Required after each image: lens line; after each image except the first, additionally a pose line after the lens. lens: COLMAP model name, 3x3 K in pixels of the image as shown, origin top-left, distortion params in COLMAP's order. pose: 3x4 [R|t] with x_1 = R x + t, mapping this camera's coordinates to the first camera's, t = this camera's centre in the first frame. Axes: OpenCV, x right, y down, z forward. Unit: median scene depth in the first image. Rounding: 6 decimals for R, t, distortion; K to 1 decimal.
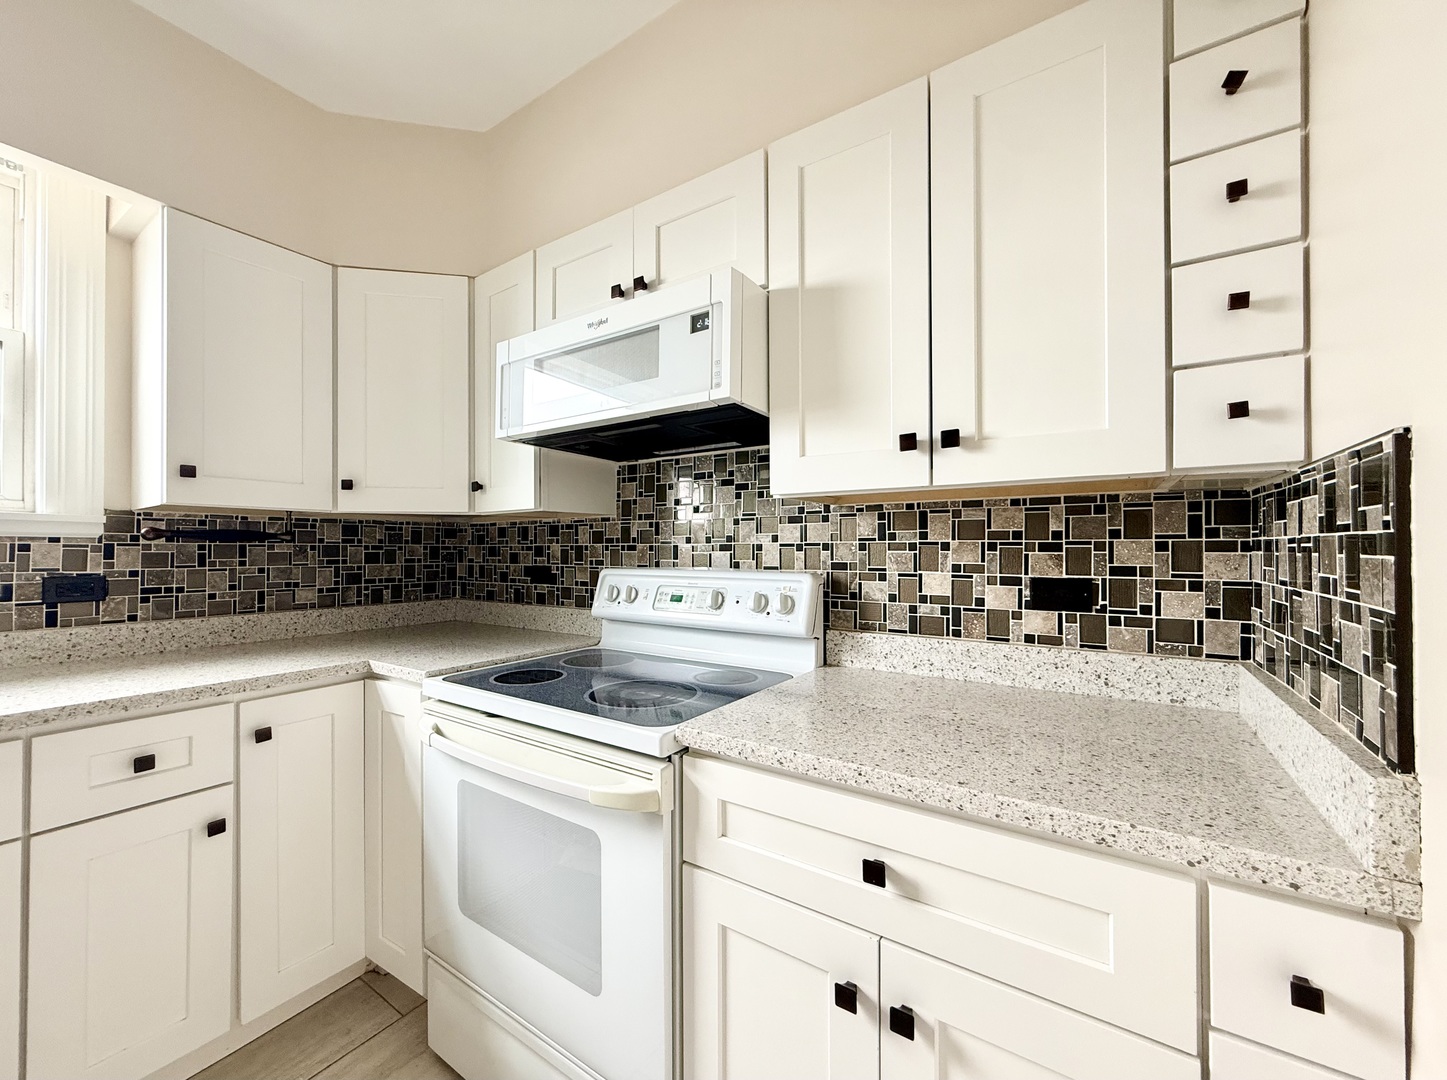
lens RADIAL K [[576.2, 0, 718.4], [0, 576.2, 541.5], [0, 0, 1]] dist [-0.002685, -0.000232]
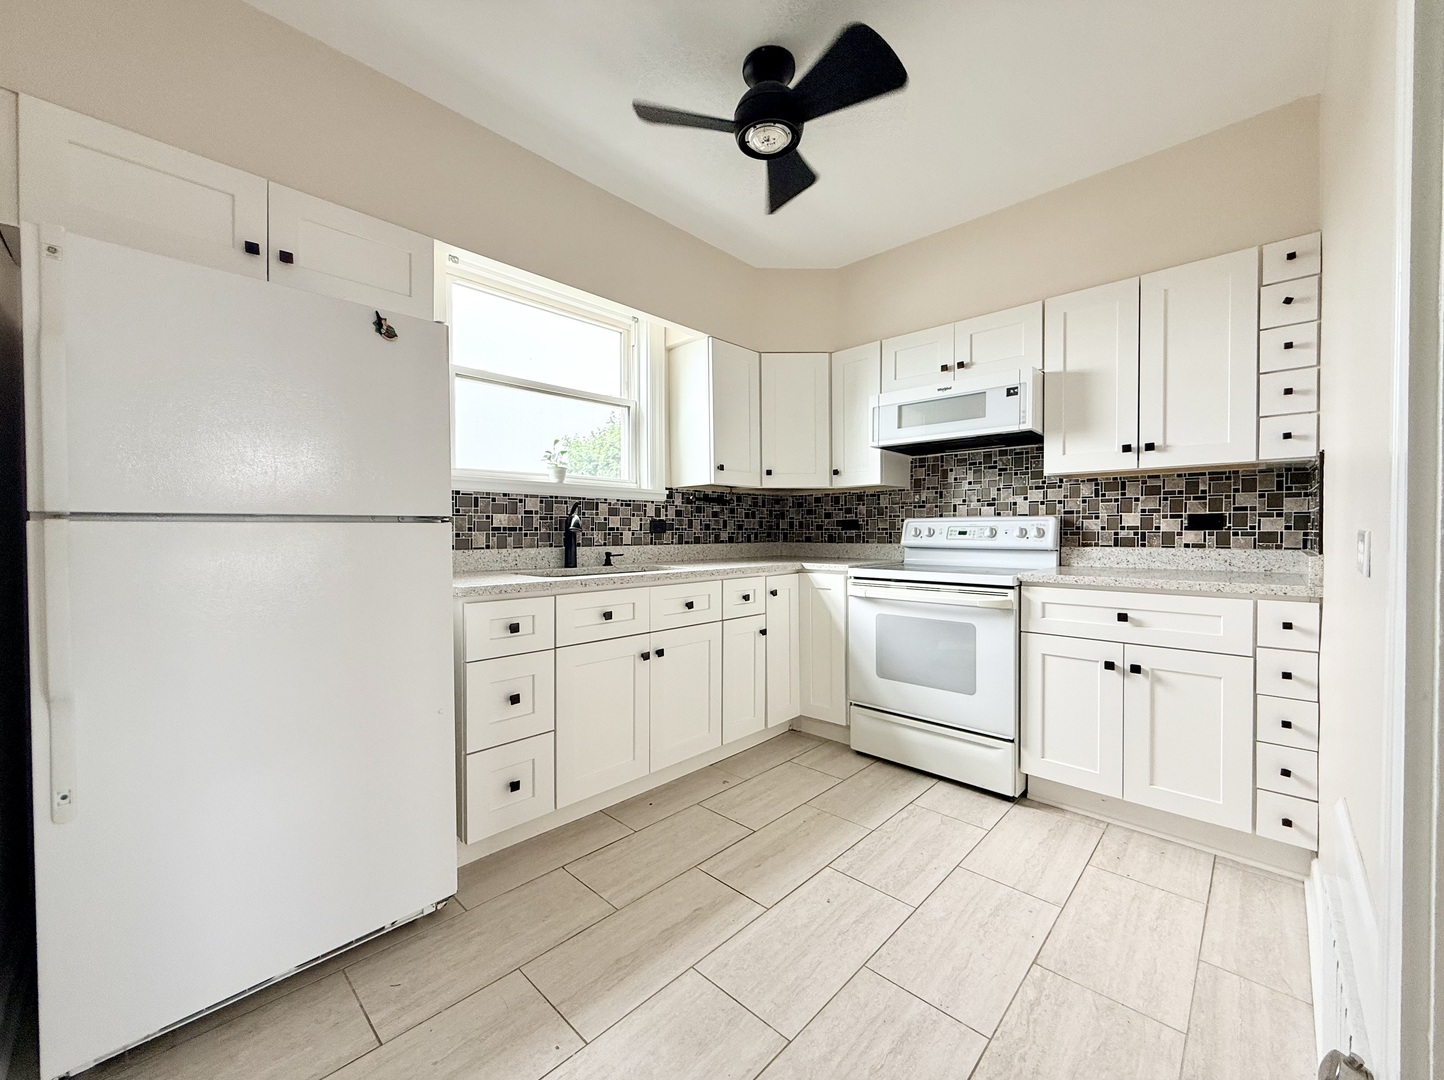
lens RADIAL K [[575.0, 0, 716.8], [0, 575.0, 536.9], [0, 0, 1]] dist [-0.002685, -0.000232]
pose [[0.984783, 0.000609, -0.173789, -0.667284], [0.003673, 0.999698, 0.024316, 0.084257], [0.173751, -0.024584, 0.984483, -1.151064]]
